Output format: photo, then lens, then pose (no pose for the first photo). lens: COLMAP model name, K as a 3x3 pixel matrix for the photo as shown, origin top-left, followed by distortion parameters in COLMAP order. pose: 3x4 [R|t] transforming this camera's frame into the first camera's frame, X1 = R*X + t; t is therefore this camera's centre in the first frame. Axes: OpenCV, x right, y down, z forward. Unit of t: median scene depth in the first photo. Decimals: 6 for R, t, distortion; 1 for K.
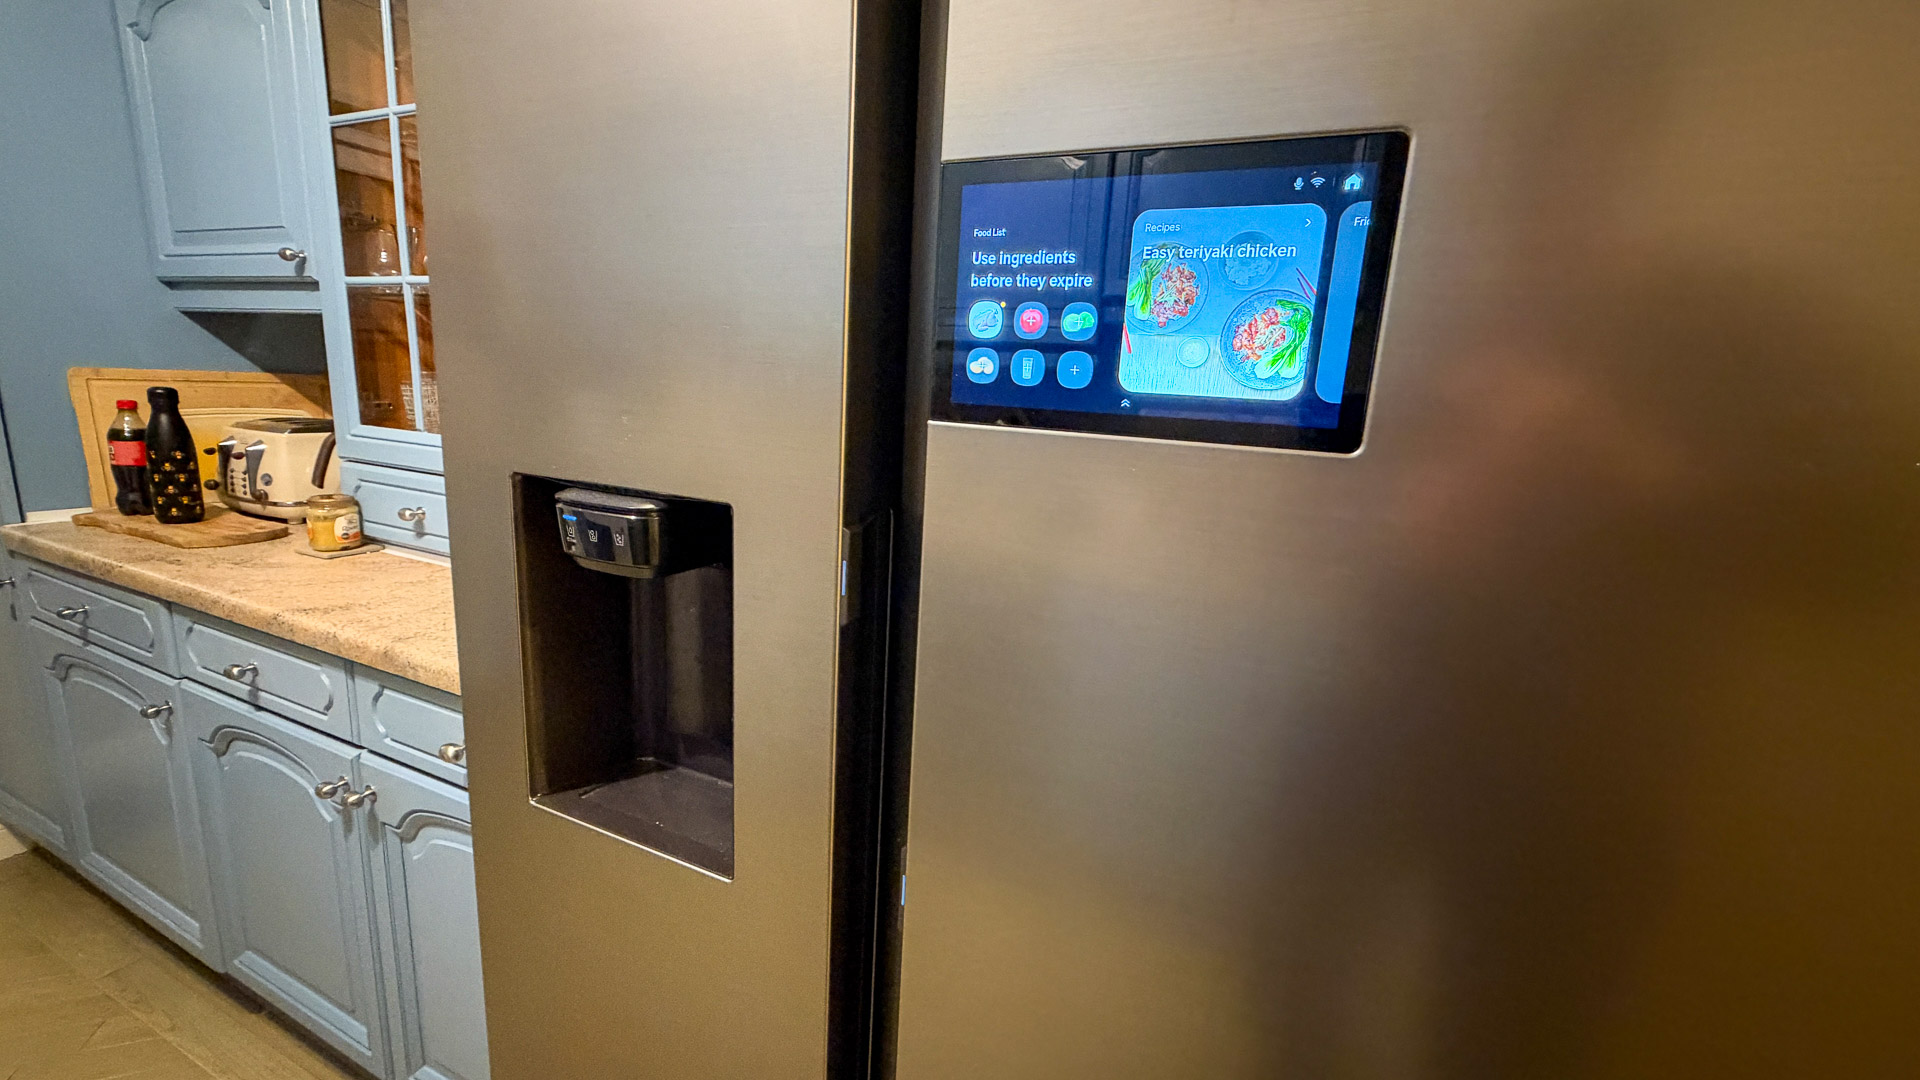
lens RADIAL K [[751.0, 0, 953.5], [0, 751.0, 538.4], [0, 0, 1]] dist [0.001392, -0.000072]
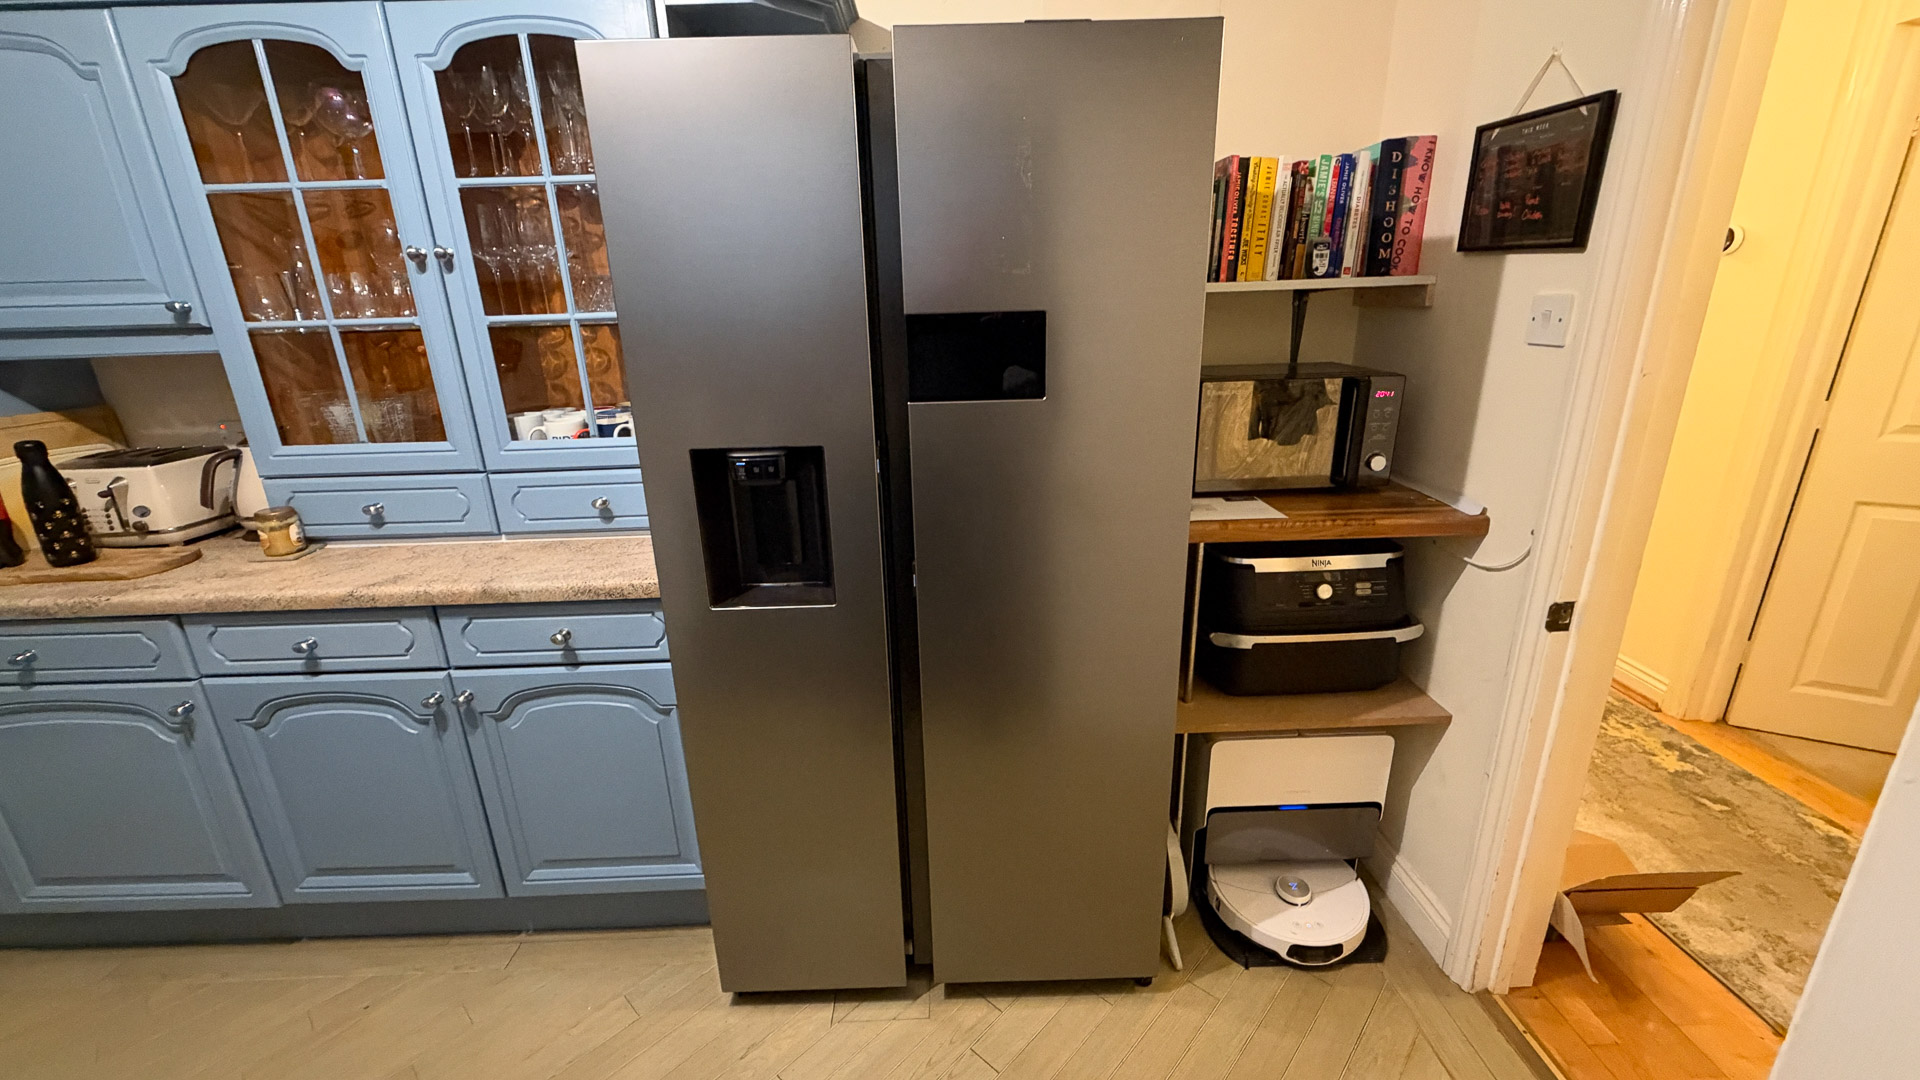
lens RADIAL K [[751.0, 0, 957.2], [0, 751.0, 537.9], [0, 0, 1]] dist [0.001392, -0.000072]
pose [[0.896419, -0.208905, 0.390887, -0.338236], [0.160946, 0.975177, 0.152075, -0.019571], [-0.412953, -0.073411, 0.907789, -0.531814]]
